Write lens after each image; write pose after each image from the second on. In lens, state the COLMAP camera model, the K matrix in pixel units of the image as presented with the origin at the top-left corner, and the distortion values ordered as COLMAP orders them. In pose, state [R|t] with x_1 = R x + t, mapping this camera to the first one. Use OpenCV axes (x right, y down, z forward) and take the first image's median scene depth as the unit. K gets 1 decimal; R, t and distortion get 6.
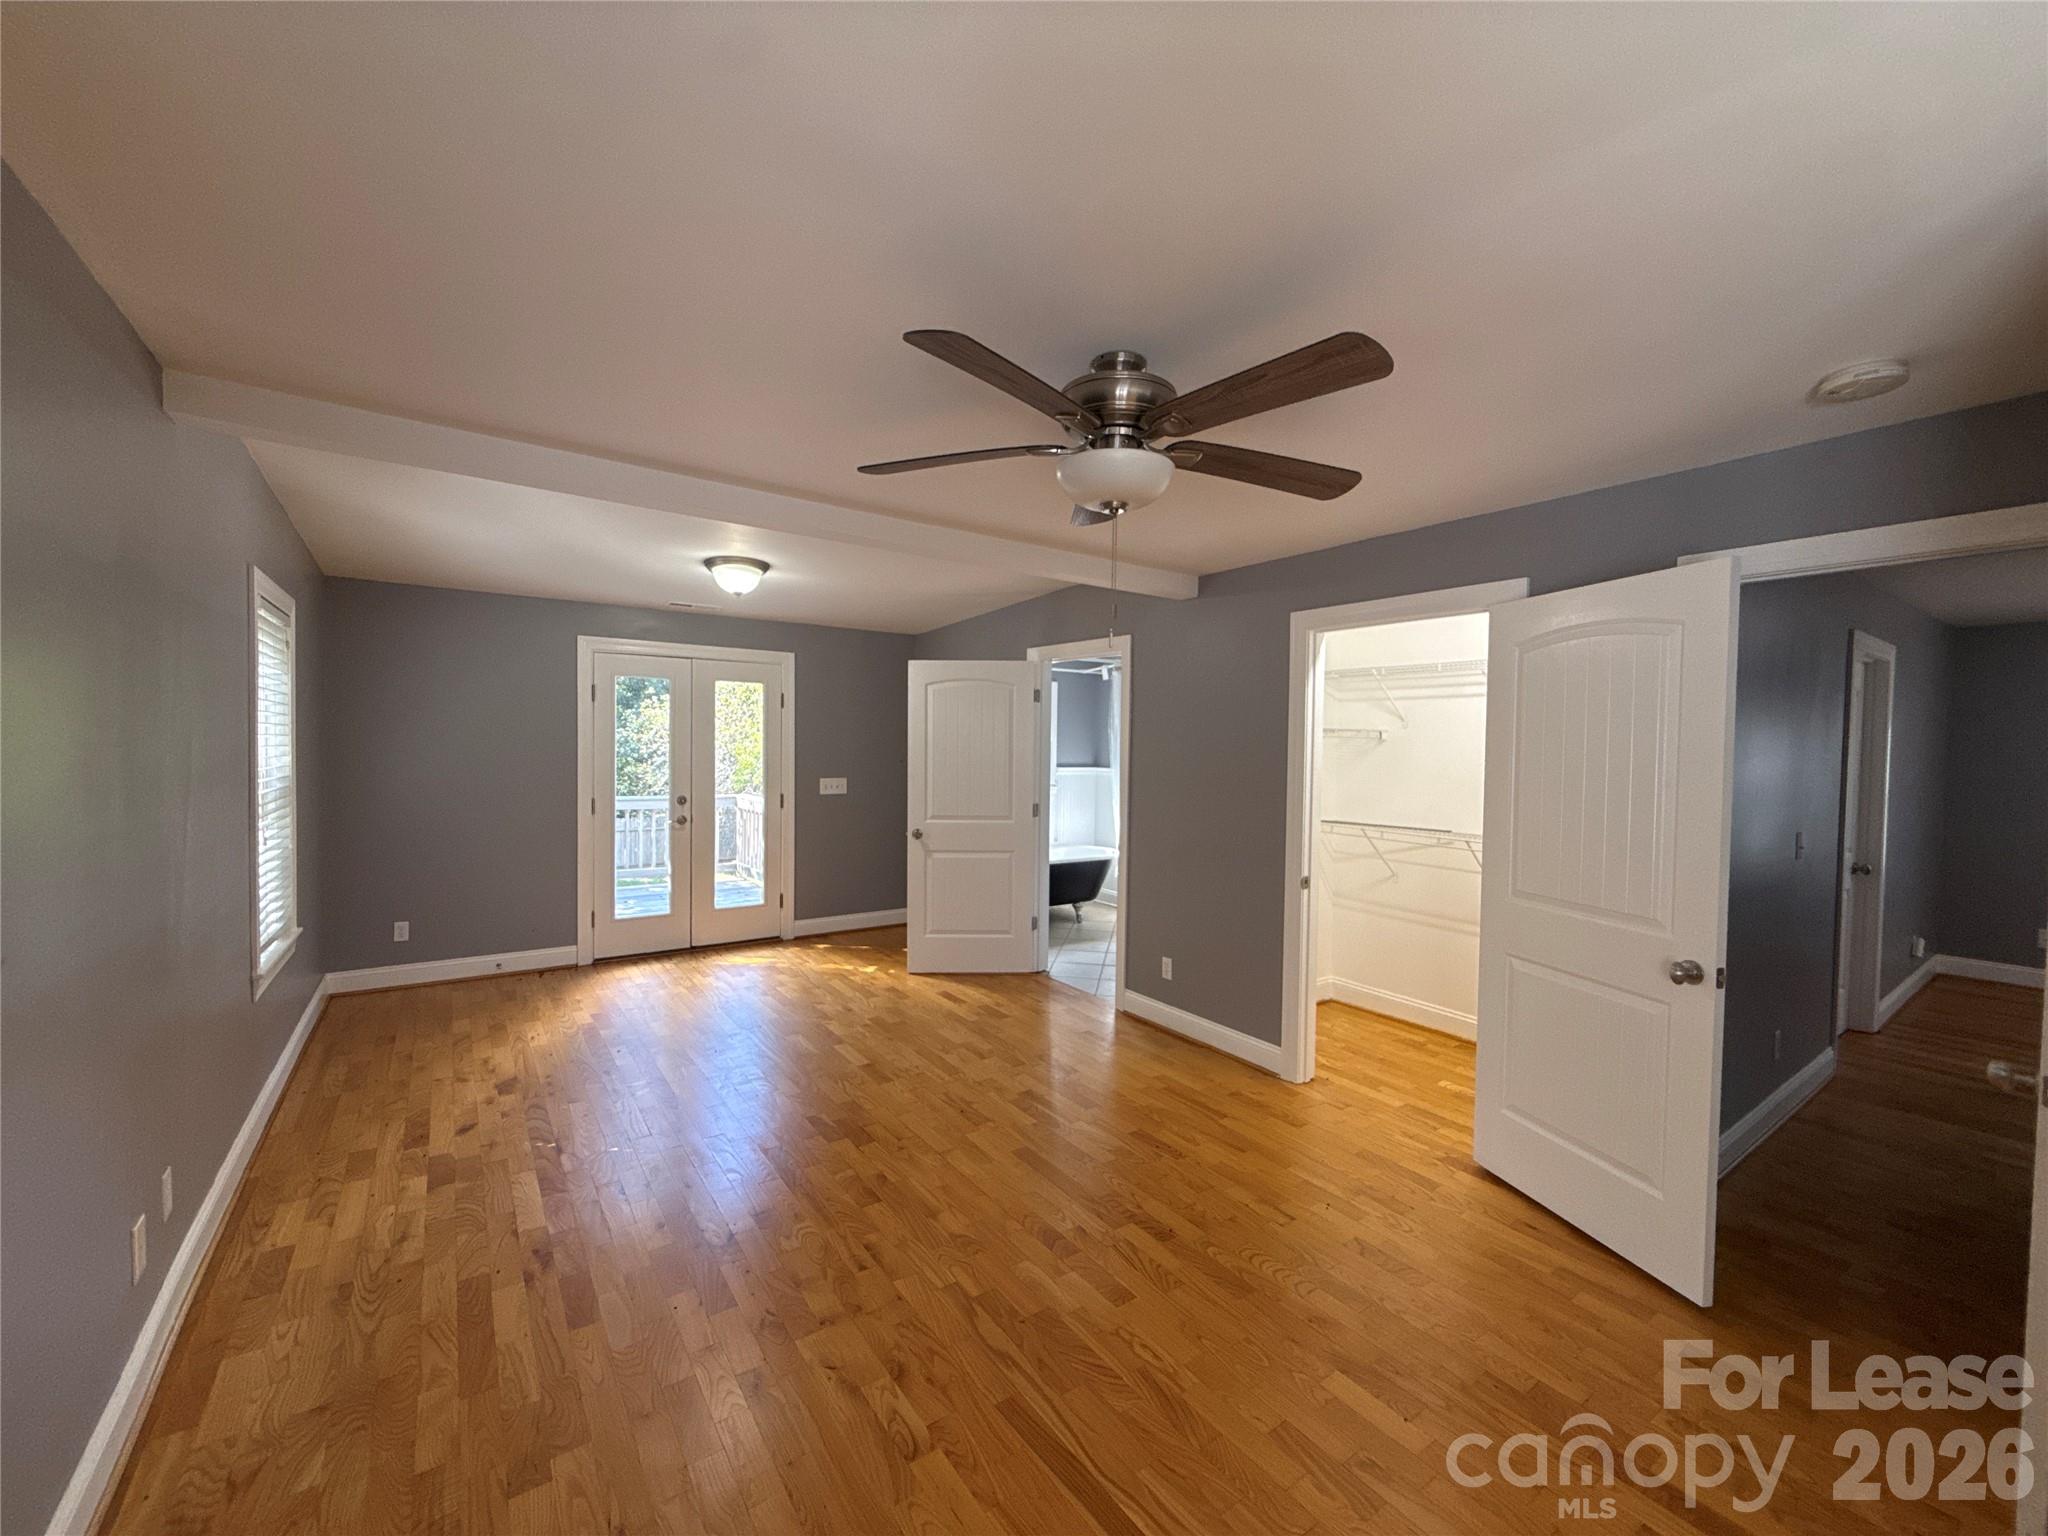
lens RADIAL K [[818.9, 0, 1019.8], [0, 818.9, 768.7], [0, 0, 1]] dist [0.003622, -0.000090]
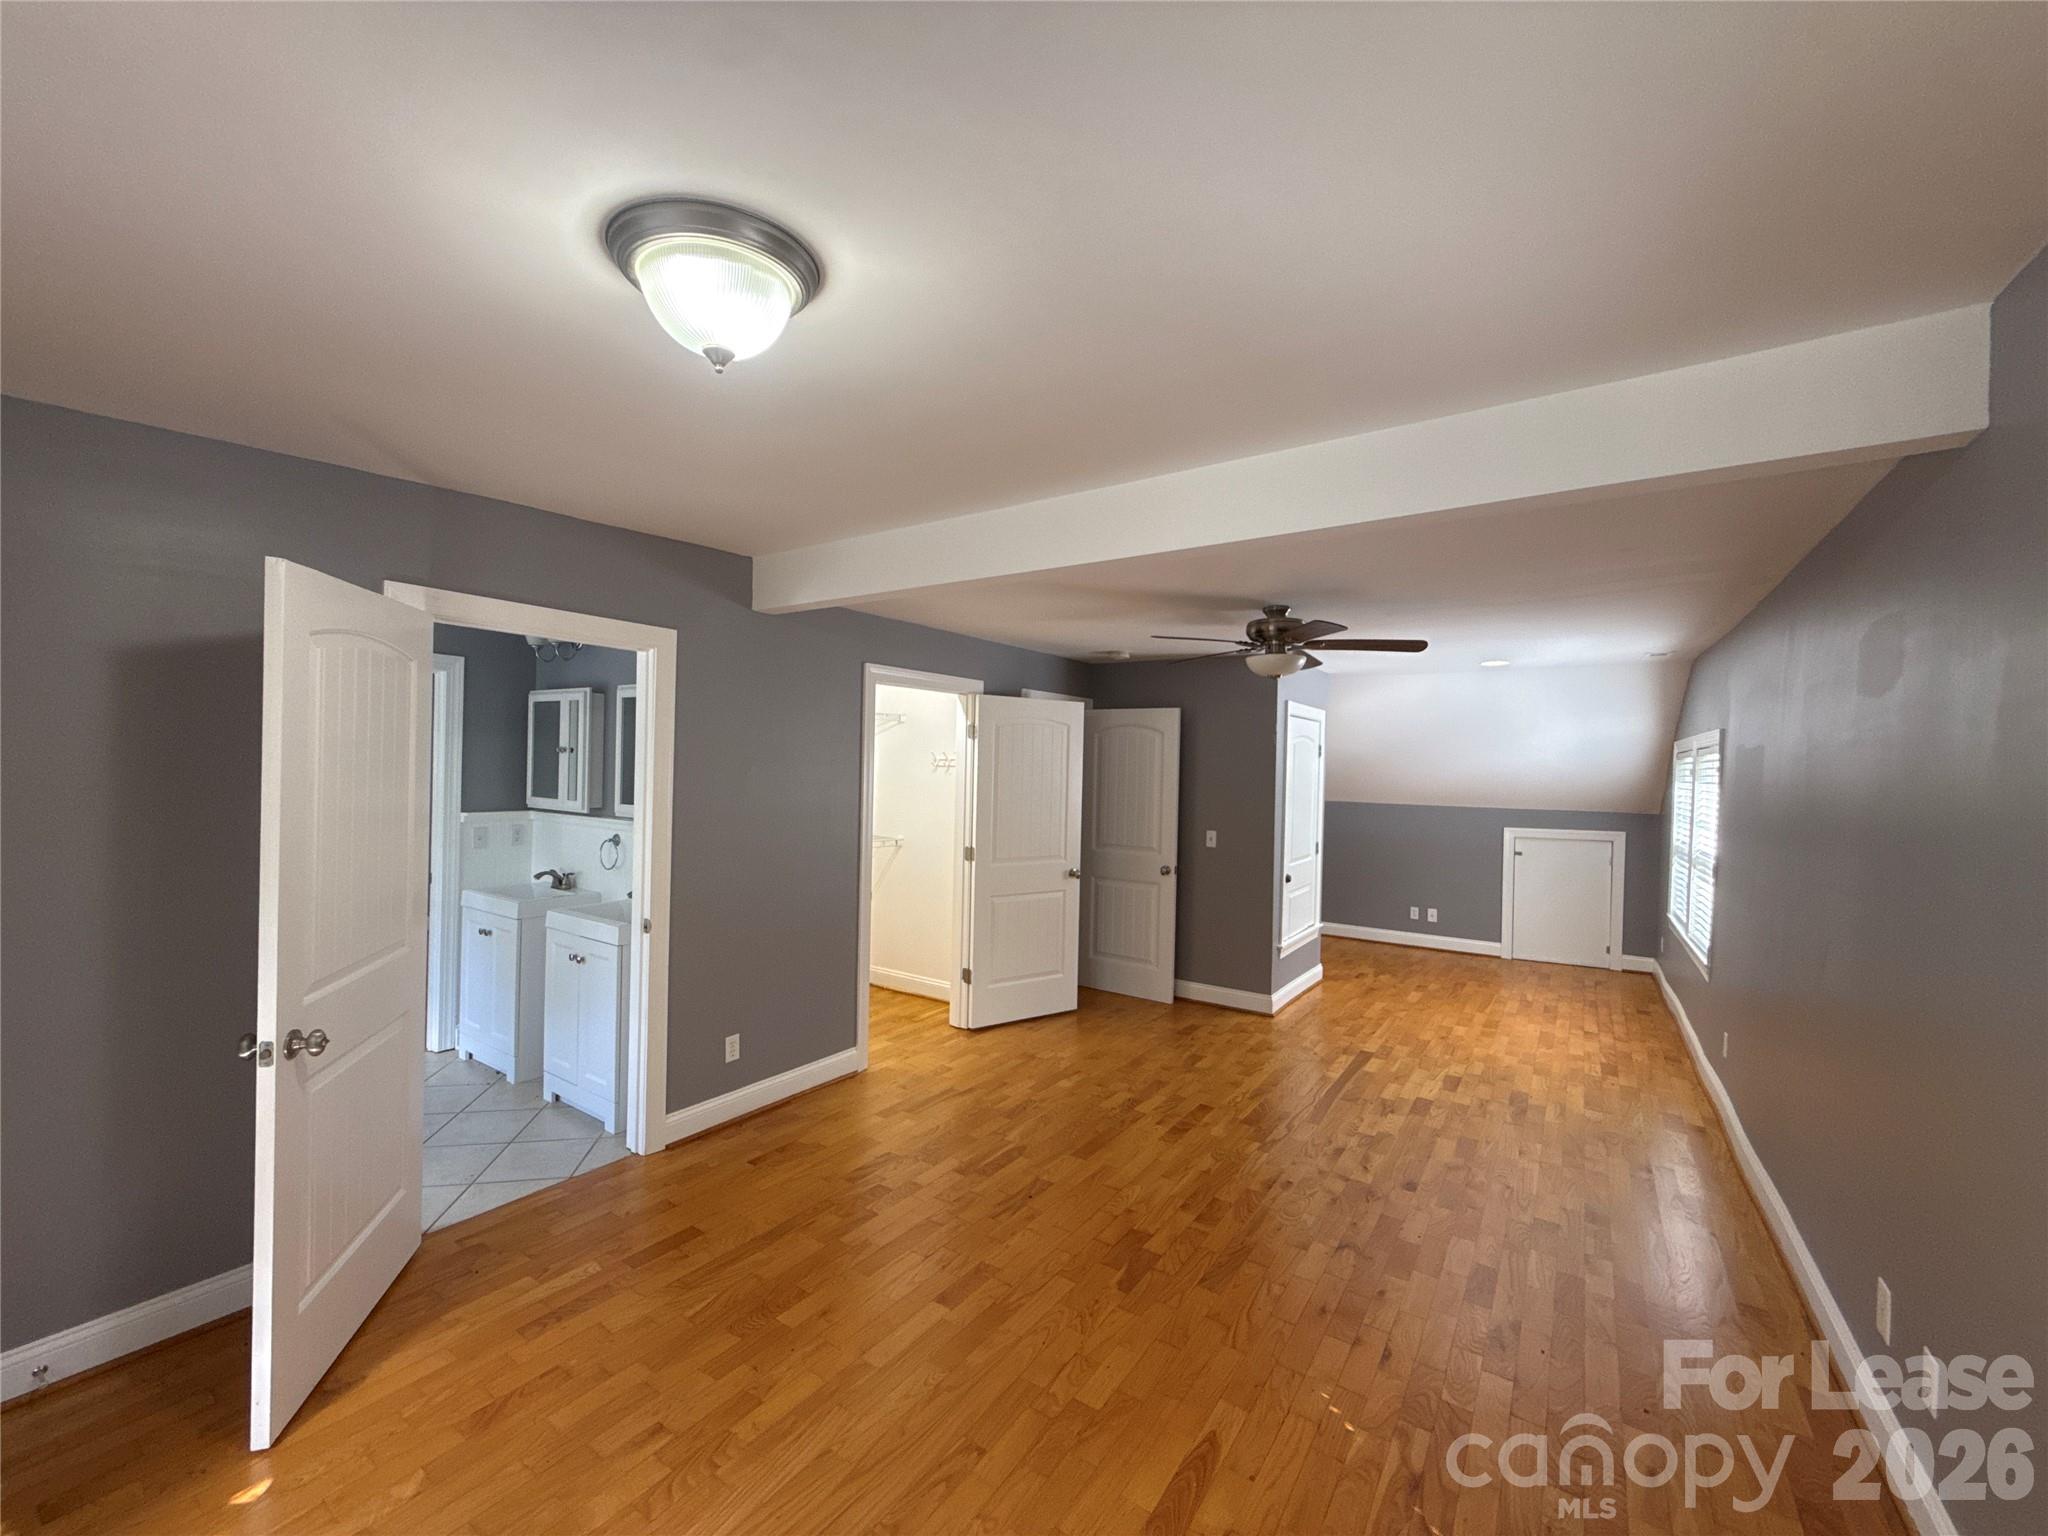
lens RADIAL K [[818.9, 0, 1027.5], [0, 818.9, 767.7], [0, 0, 1]] dist [0.003622, -0.000090]
pose [[-0.358434, -0.023517, 0.933259, -0.775505], [-0.003922, 0.999712, 0.023686, -0.067135], [-0.933547, 0.004830, -0.358423, 1.135429]]
